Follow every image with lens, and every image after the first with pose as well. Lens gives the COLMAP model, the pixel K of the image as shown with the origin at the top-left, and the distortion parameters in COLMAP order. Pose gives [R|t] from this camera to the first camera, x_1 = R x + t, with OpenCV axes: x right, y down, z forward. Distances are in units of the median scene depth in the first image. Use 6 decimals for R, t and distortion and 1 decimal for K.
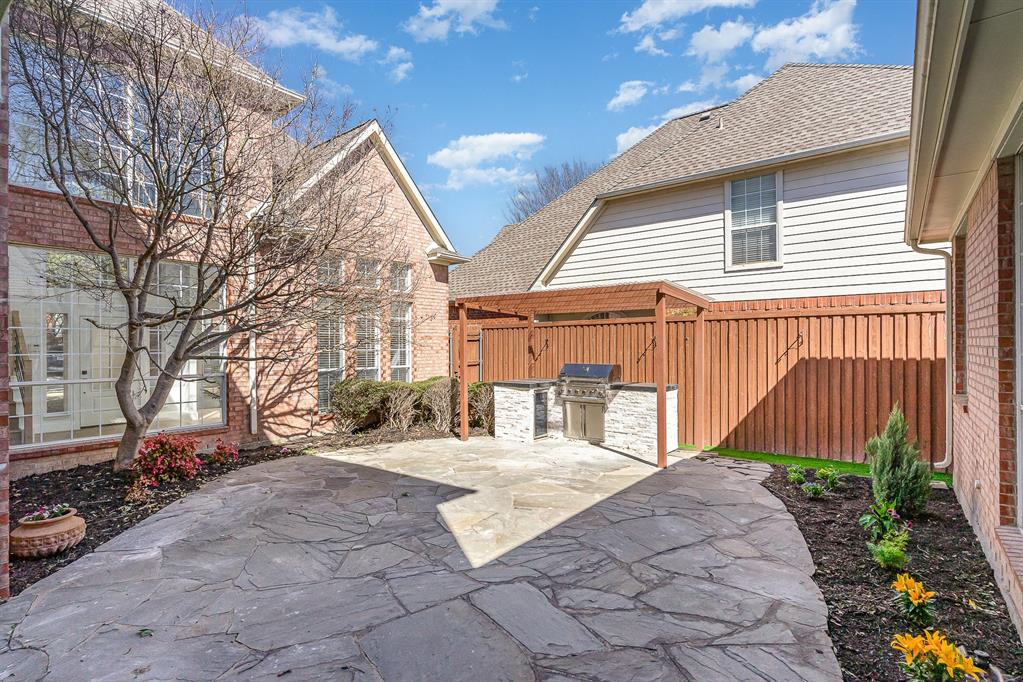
lens RADIAL K [[483.6, 0, 510.6], [0, 483.6, 342.4], [0, 0, 1]] dist [-0.001460, -0.000310]
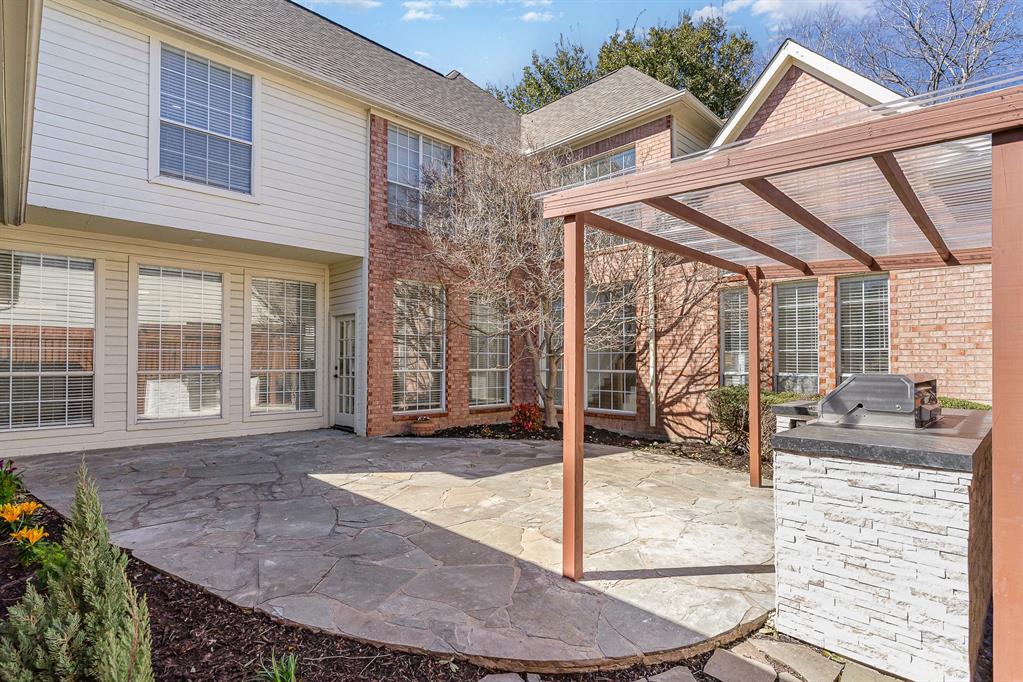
lens RADIAL K [[525.3, 0, 511.3], [0, 525.3, 348.2], [0, 0, 1]] dist [0.005604, 0.000951]
pose [[-0.138589, -0.021169, -0.990124, 0.671275], [0.004707, 0.999746, -0.022034, 0.033661], [0.990339, -0.007714, -0.138455, 0.806452]]
